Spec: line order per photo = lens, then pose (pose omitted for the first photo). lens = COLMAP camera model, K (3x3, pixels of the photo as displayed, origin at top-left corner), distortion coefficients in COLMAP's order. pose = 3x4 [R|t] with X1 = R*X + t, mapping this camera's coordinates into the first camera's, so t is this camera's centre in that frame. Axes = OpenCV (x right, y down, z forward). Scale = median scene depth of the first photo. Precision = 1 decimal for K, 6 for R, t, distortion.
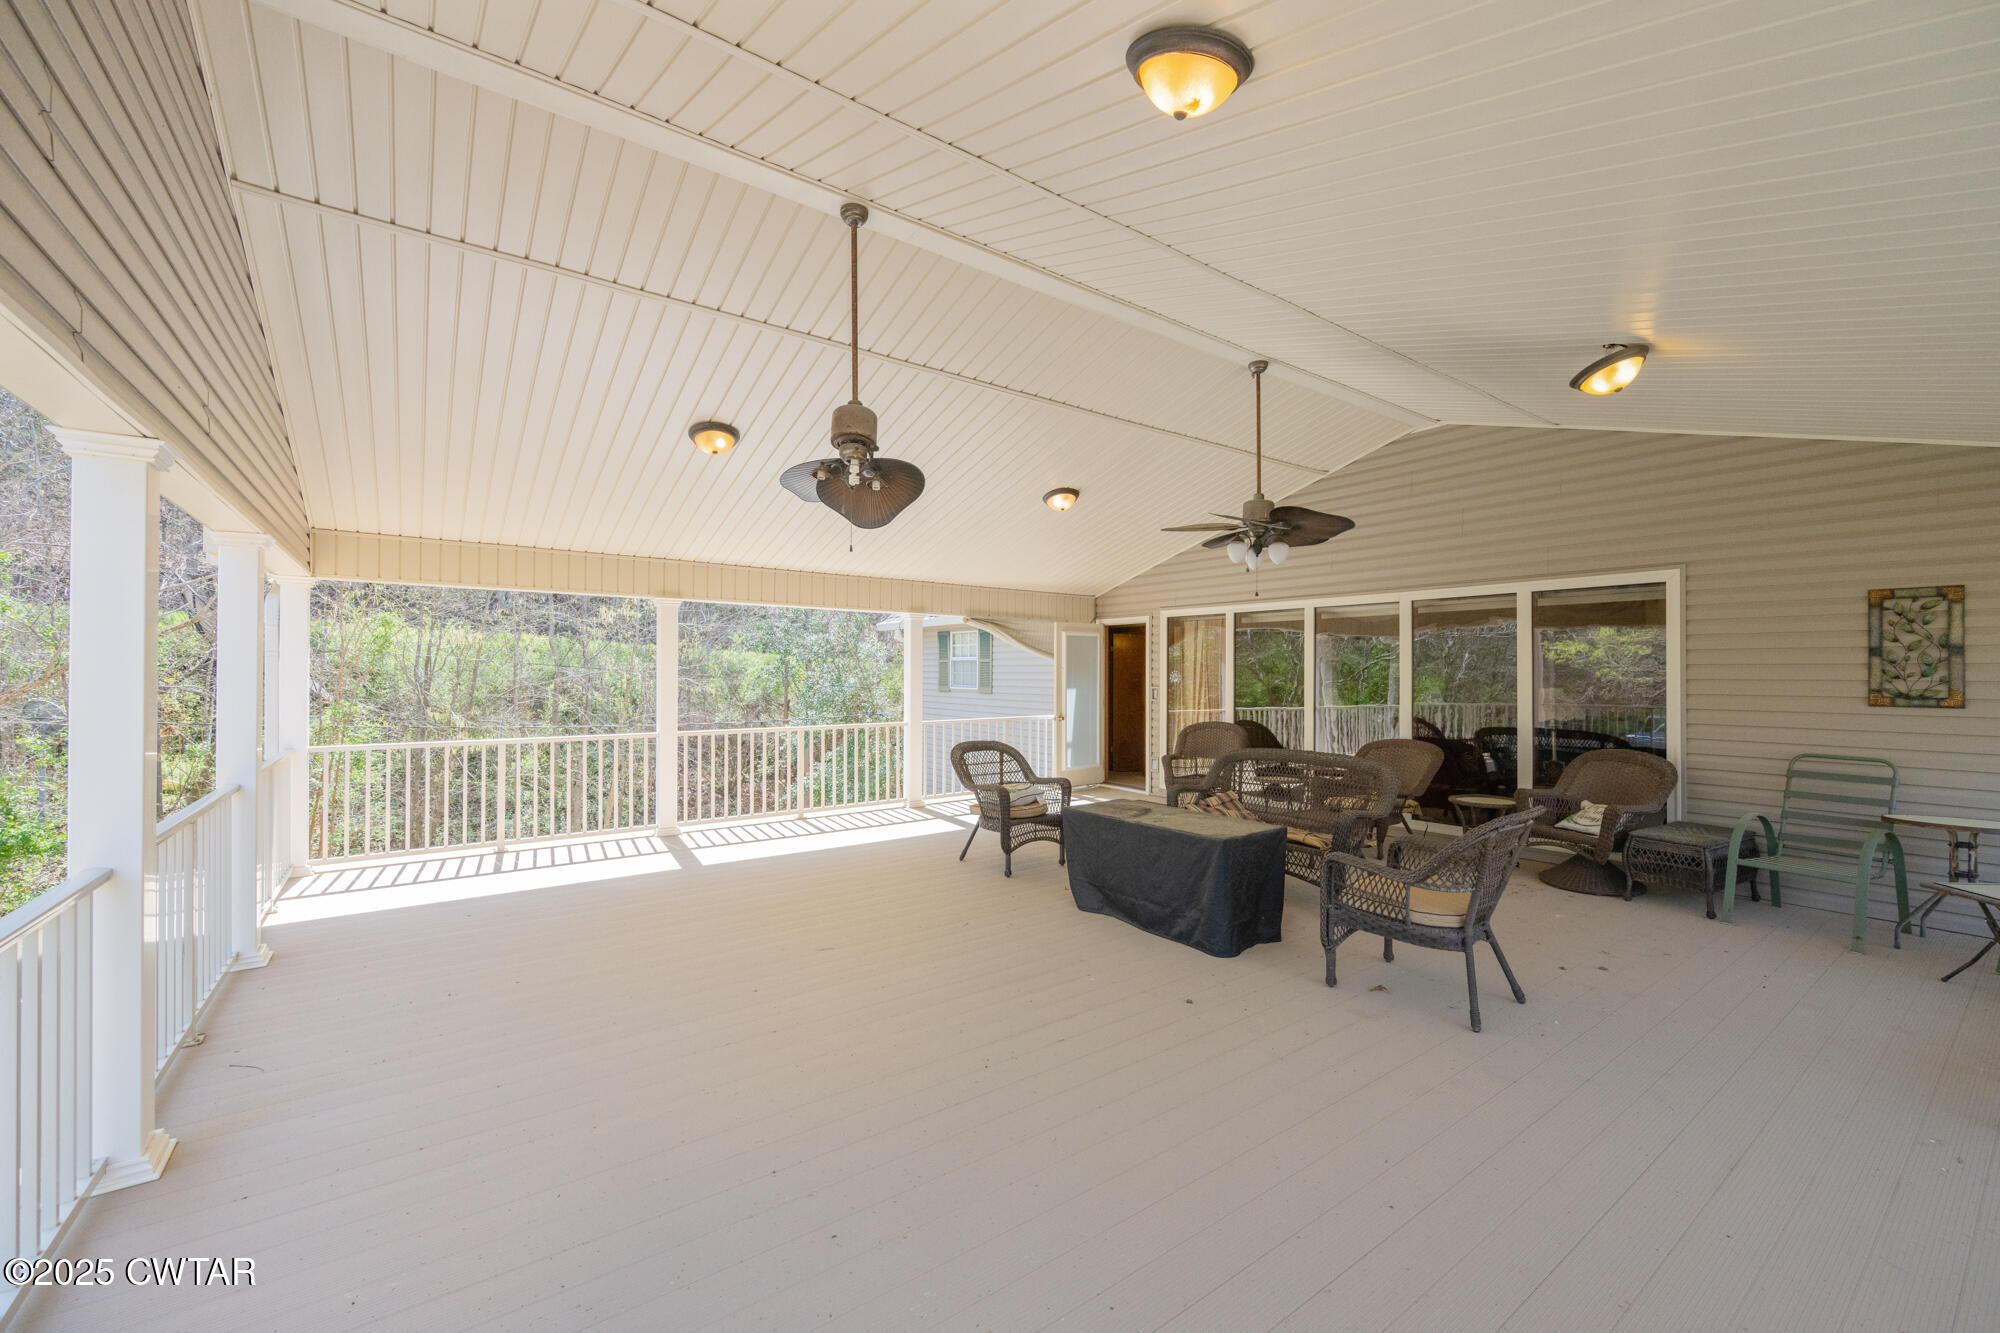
lens RADIAL K [[792.9, 0, 987.7], [0, 792.9, 665.3], [0, 0, 1]] dist [-0.004567, 0.000000]
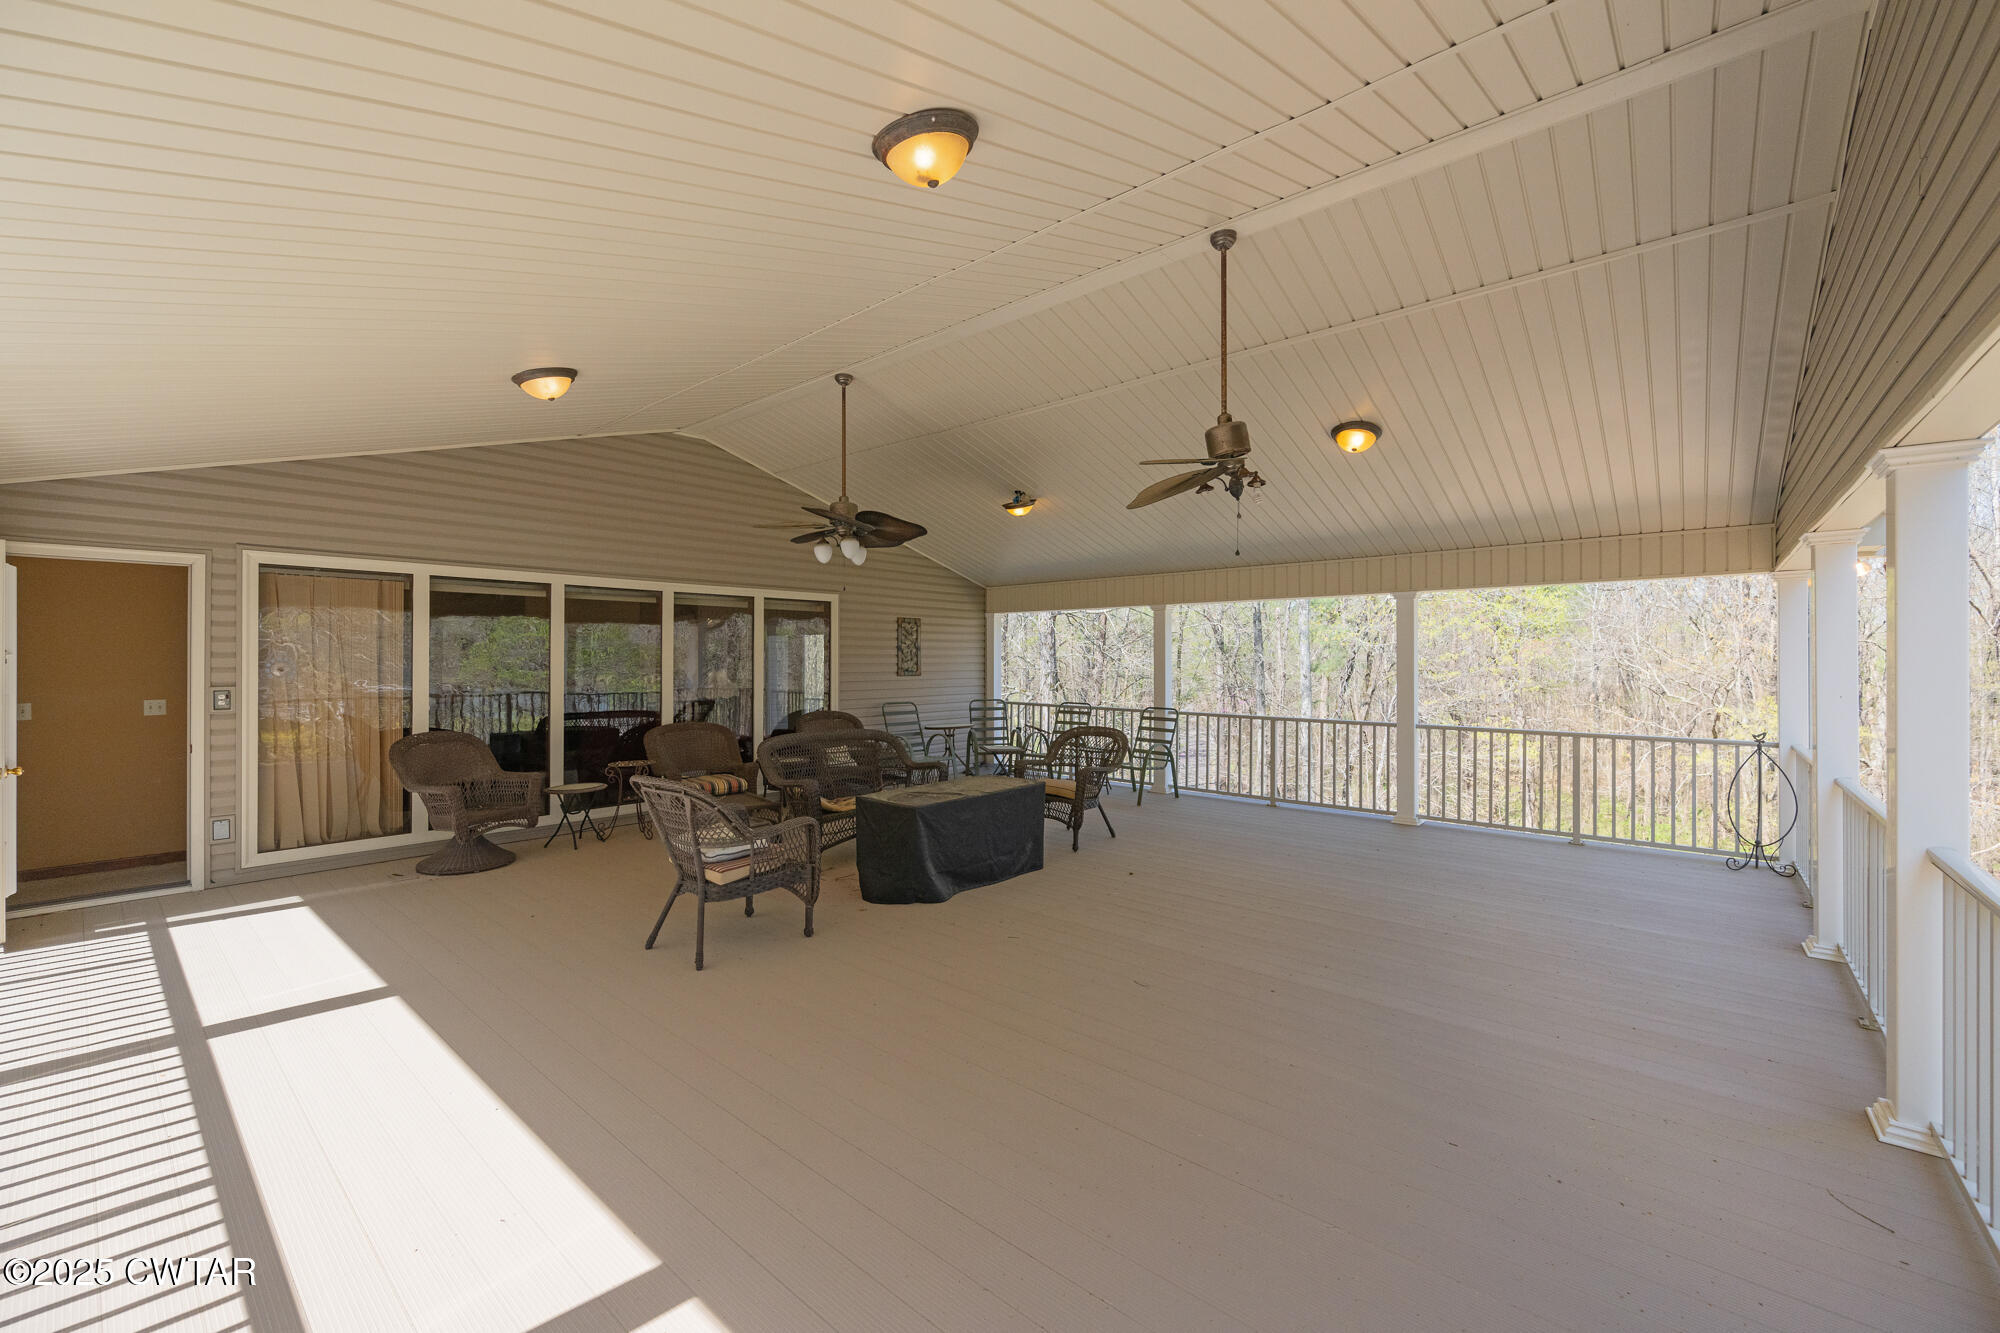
lens RADIAL K [[792.9, 0, 991.4], [0, 792.9, 667.8], [0, 0, 1]] dist [-0.004567, 0.000000]
pose [[-0.223868, -0.010106, 0.974567, -0.850829], [-0.005641, 0.999943, 0.009074, 0.011189], [-0.974603, -0.003466, -0.223913, 1.177934]]
